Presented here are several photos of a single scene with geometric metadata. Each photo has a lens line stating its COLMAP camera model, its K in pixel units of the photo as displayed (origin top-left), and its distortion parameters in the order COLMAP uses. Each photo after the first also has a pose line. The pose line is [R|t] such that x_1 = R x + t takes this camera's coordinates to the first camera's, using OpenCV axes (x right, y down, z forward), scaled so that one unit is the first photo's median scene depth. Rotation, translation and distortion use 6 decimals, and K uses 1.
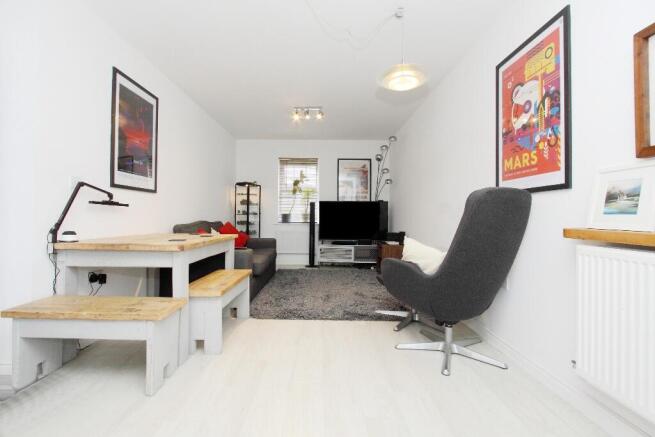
lens RADIAL K [[305.8, 0, 326.7], [0, 305.8, 217.9], [0, 0, 1]] dist [-0.000054, -0.000073]
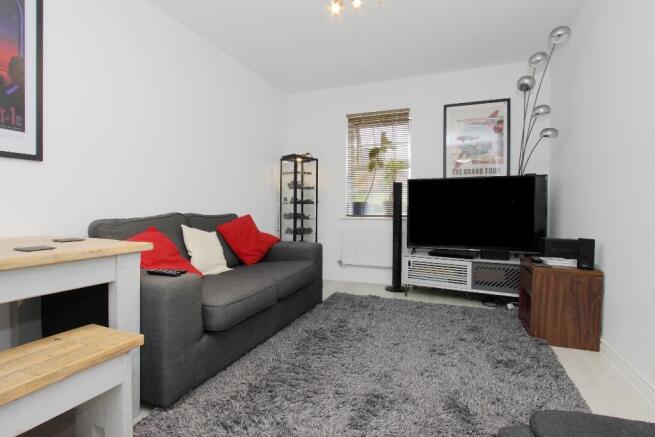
lens RADIAL K [[327.7, 0, 326.5], [0, 327.7, 213.0], [0, 0, 1]] dist [-0.002584, 0.000146]
pose [[0.923360, 0.003070, -0.383923, 0.072642], [0.000330, 0.999961, 0.008790, 0.003270], [0.383935, -0.008243, 0.923323, 0.366661]]
